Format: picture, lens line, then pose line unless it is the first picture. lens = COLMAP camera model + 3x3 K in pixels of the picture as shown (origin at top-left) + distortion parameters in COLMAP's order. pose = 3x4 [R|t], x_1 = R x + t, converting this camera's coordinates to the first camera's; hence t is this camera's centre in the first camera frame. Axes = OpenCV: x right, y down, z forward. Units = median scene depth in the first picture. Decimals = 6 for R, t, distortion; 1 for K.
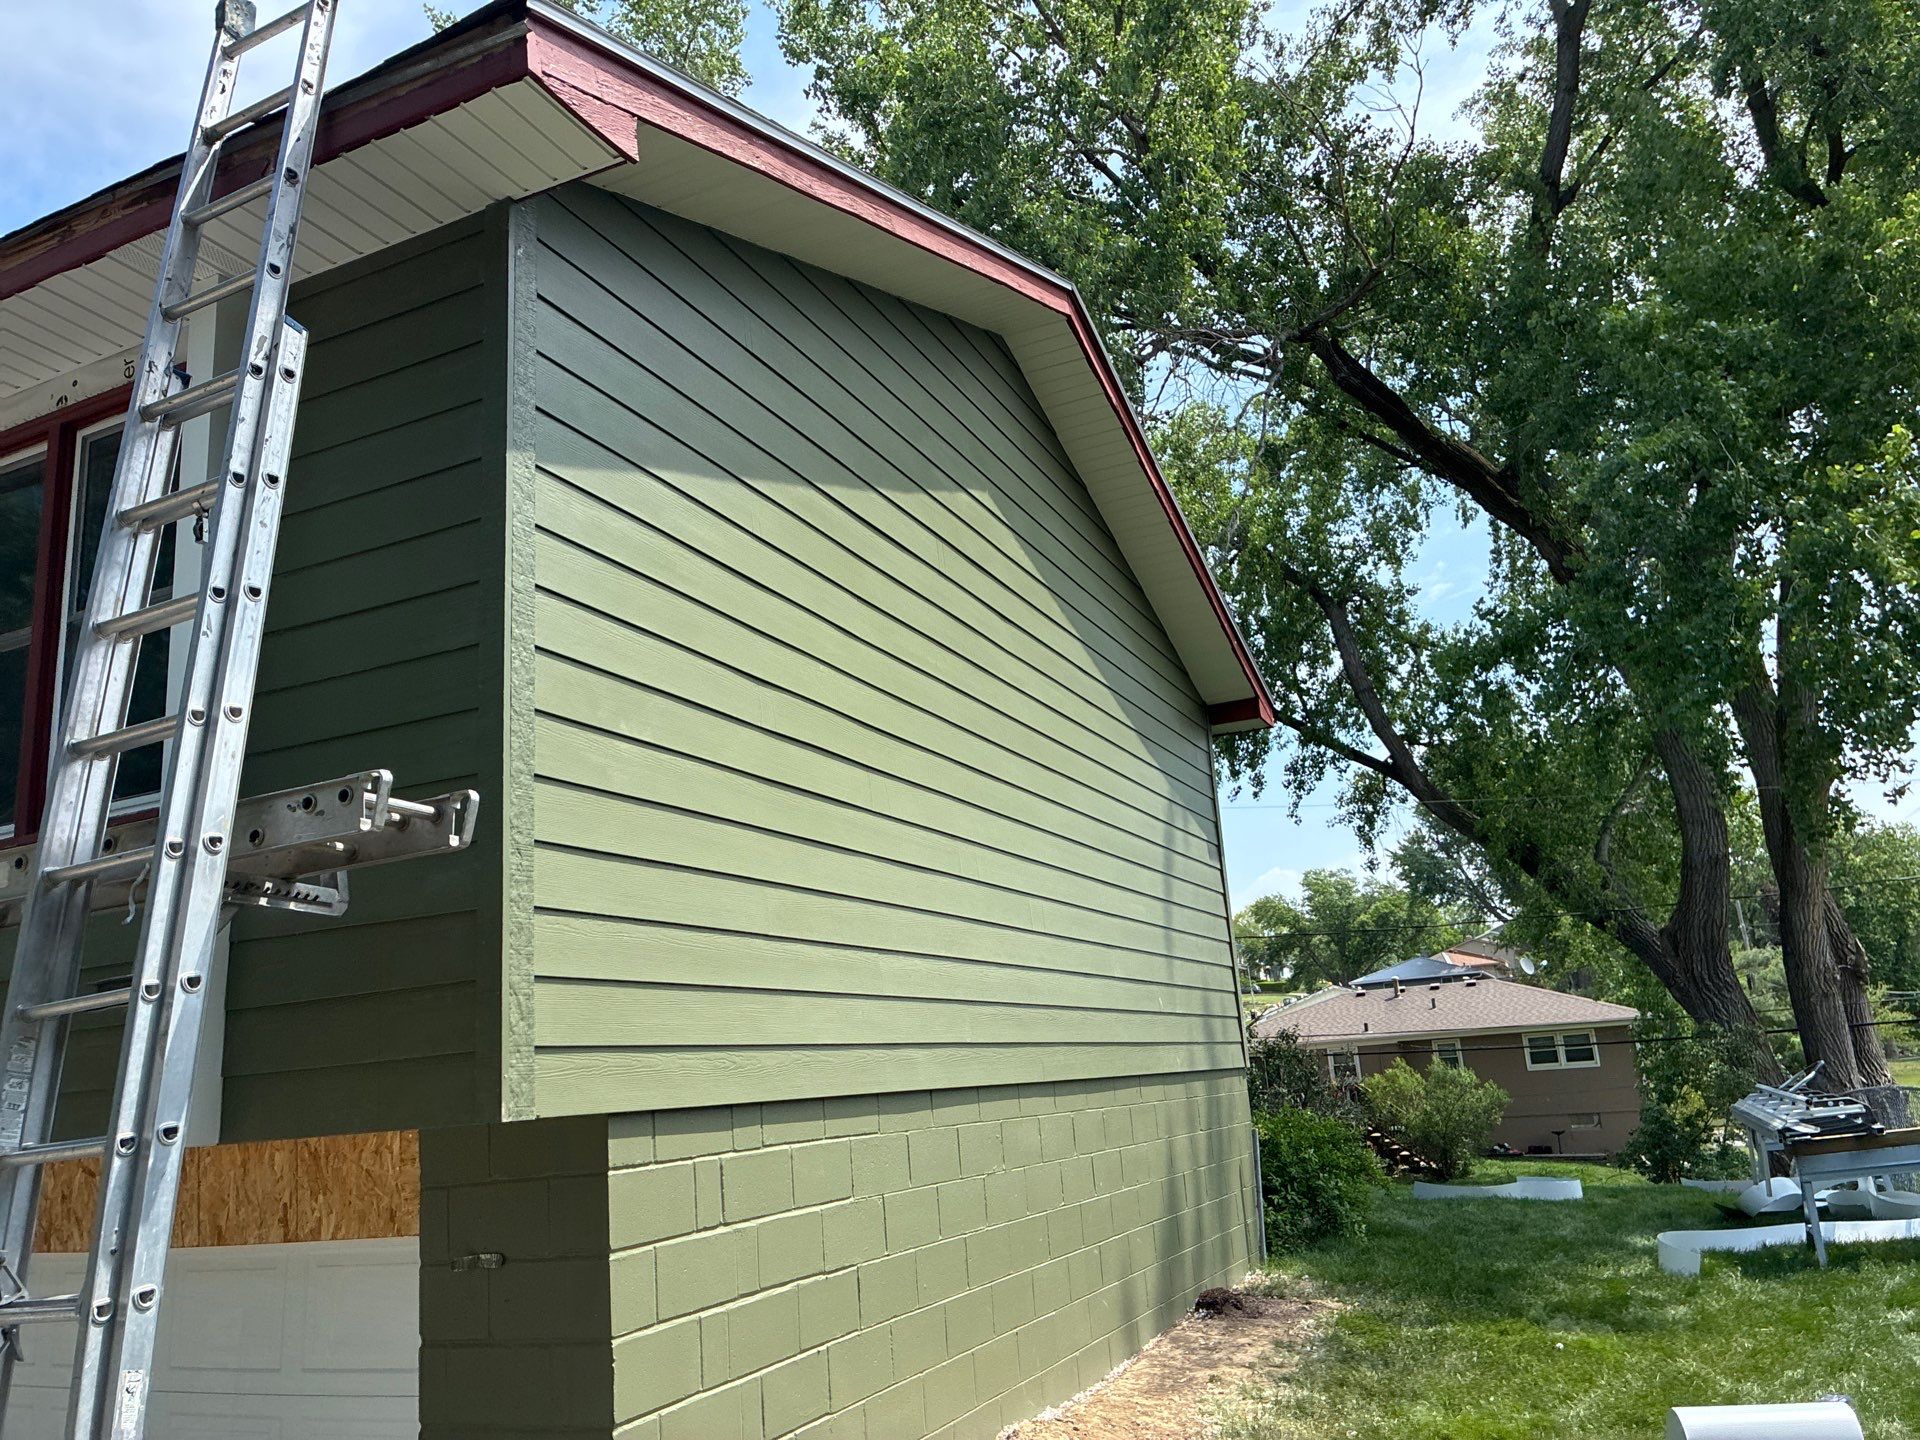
lens RADIAL K [[1451.0, 0, 941.8], [0, 1451.0, 730.9], [0, 0, 1]] dist [0.062941, -0.064279]
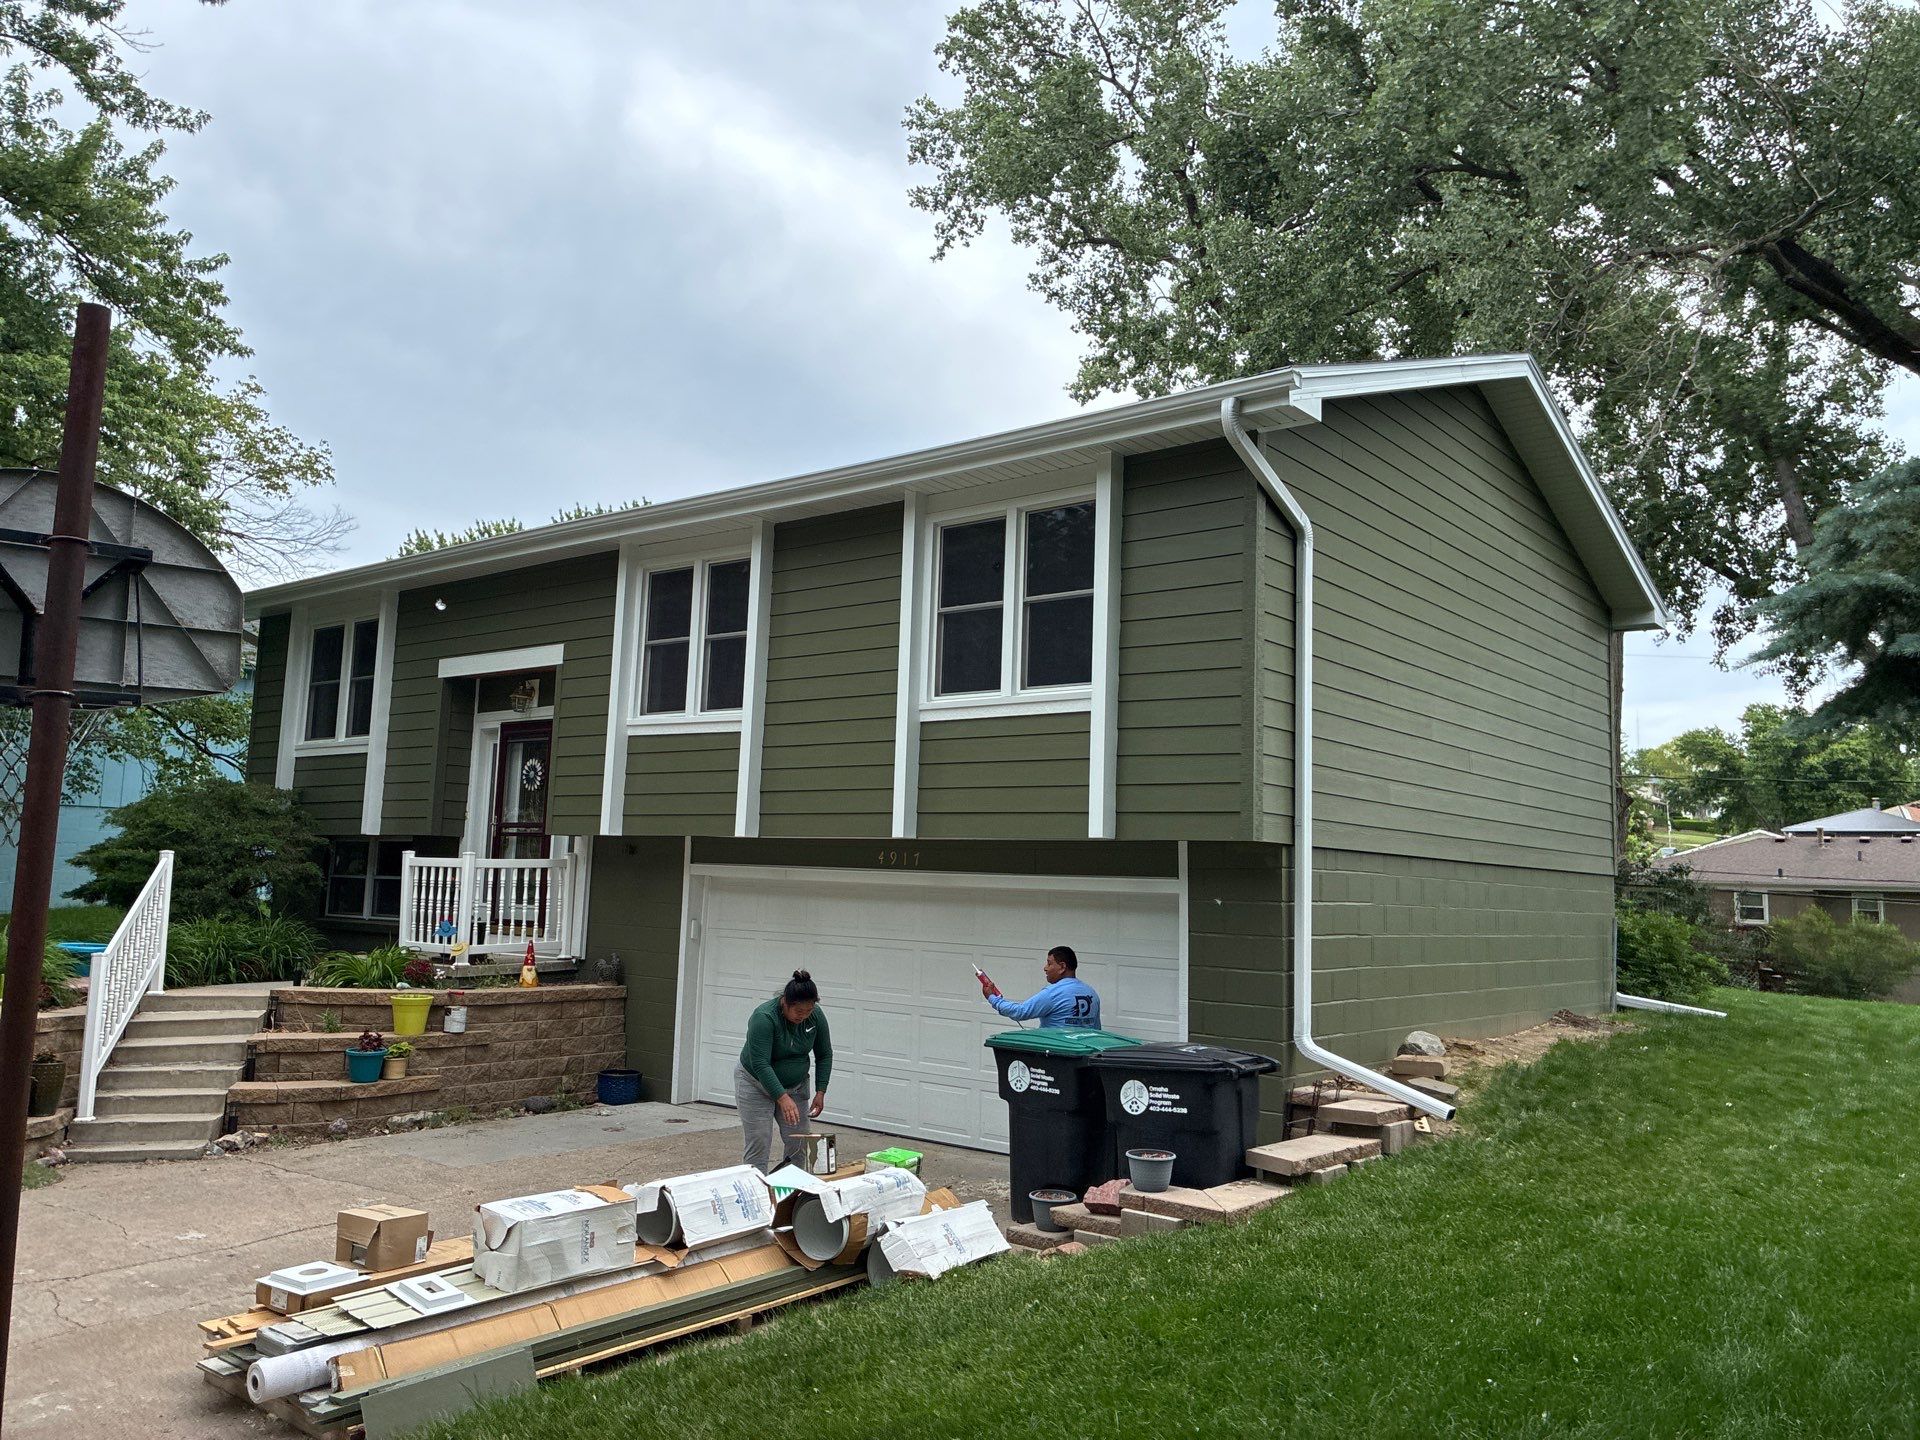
lens RADIAL K [[1451.0, 0, 940.7], [0, 1451.0, 708.1], [0, 0, 1]] dist [0.062941, -0.064279]
pose [[0.963844, 0.068926, -0.257399, -0.016931], [-0.036177, 0.990871, 0.129867, -0.023659], [0.264000, -0.115860, 0.957539, -0.134531]]
